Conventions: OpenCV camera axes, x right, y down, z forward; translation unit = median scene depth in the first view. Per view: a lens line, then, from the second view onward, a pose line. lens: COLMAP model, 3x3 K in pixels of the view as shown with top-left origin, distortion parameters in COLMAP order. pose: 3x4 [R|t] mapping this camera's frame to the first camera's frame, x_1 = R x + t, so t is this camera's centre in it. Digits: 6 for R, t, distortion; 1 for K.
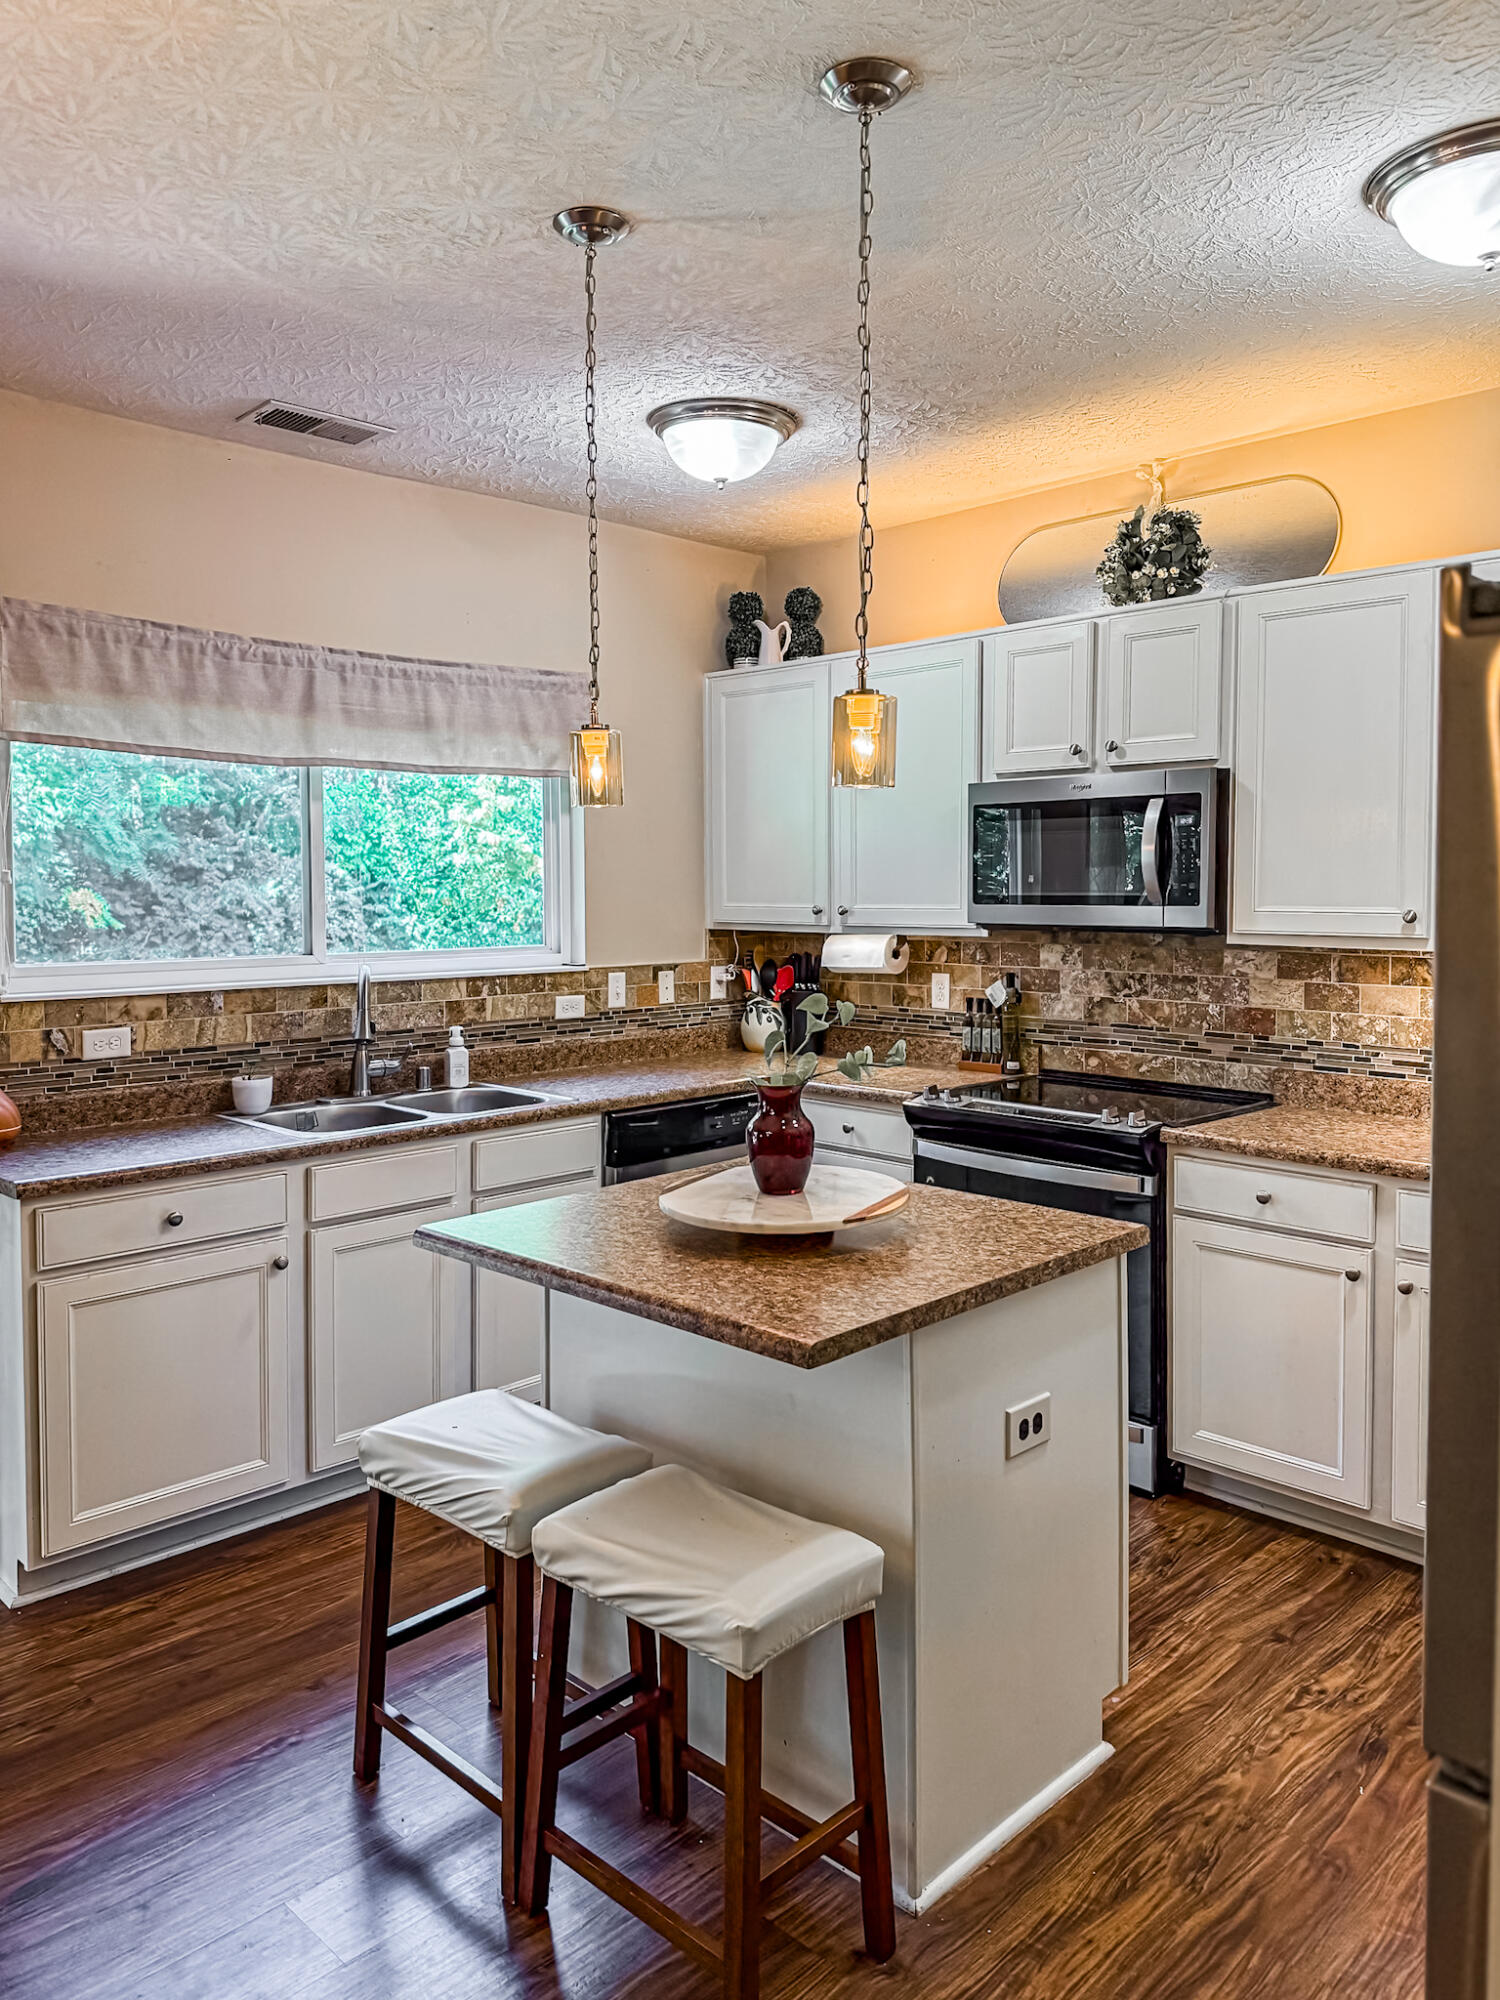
lens RADIAL K [[1418.6, 0, 740.8], [0, 1418.6, 947.4], [0, 0, 1]] dist [0.098277, -0.140700]
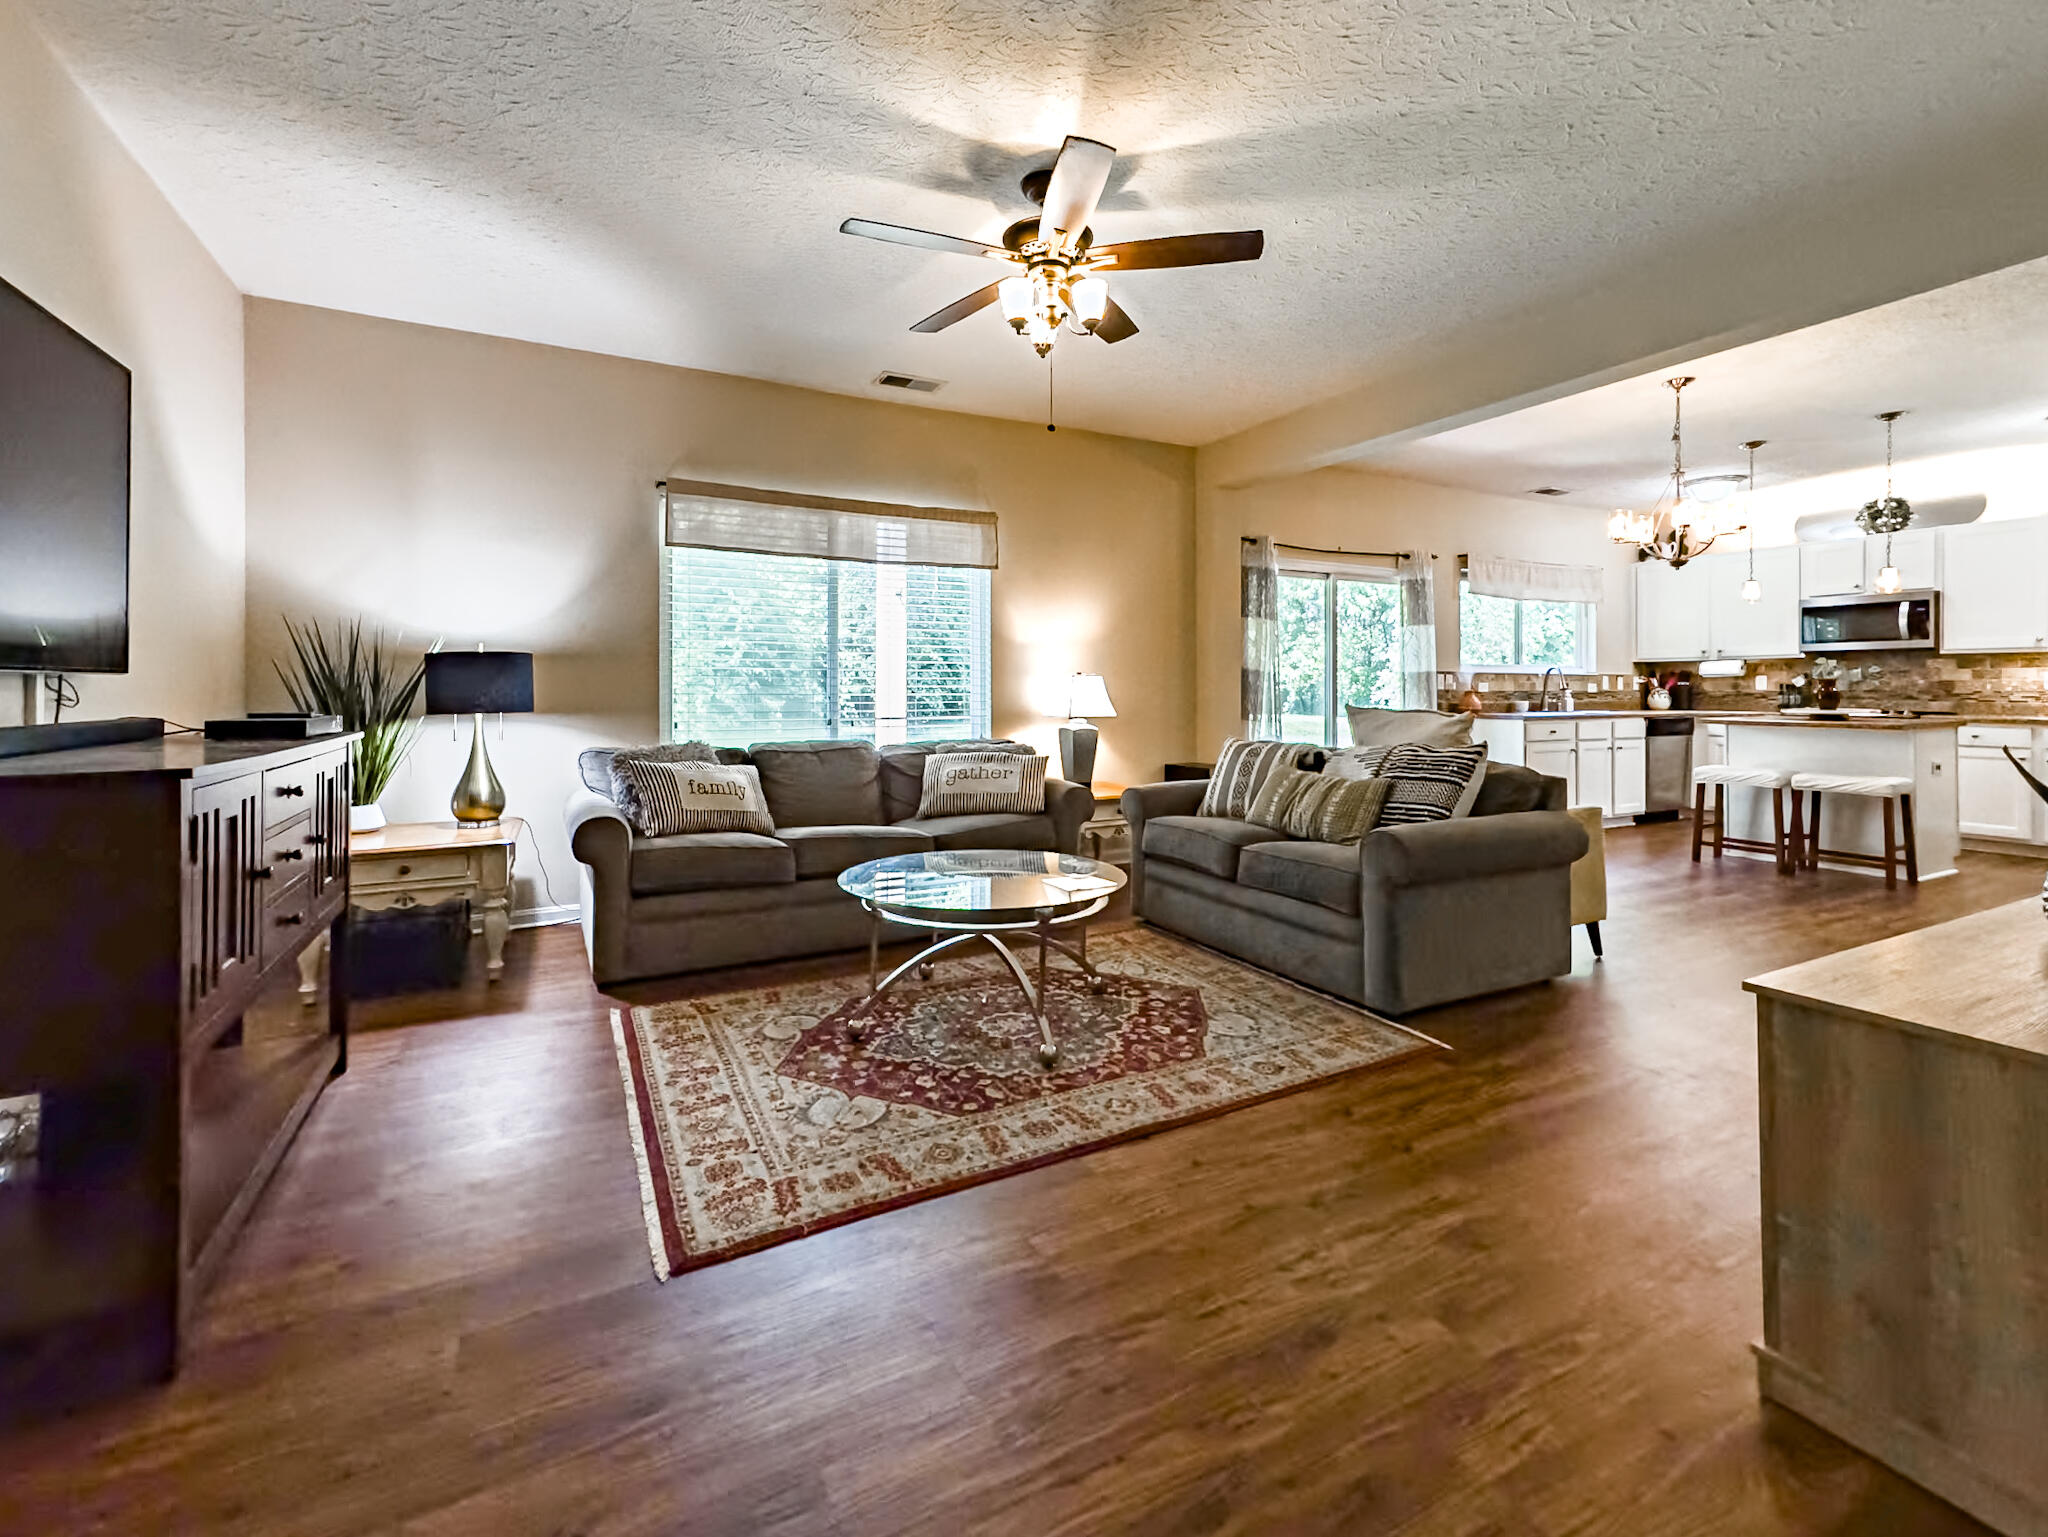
lens RADIAL K [[853.2, 0, 1001.2], [0, 853.2, 694.1], [0, 0, 1]] dist [0.009507, 0.000250]
pose [[0.949138, 0.007154, -0.314779, -0.755942], [-0.020315, 0.999050, -0.038549, 0.156039], [0.314204, 0.042983, 0.948382, -1.011755]]
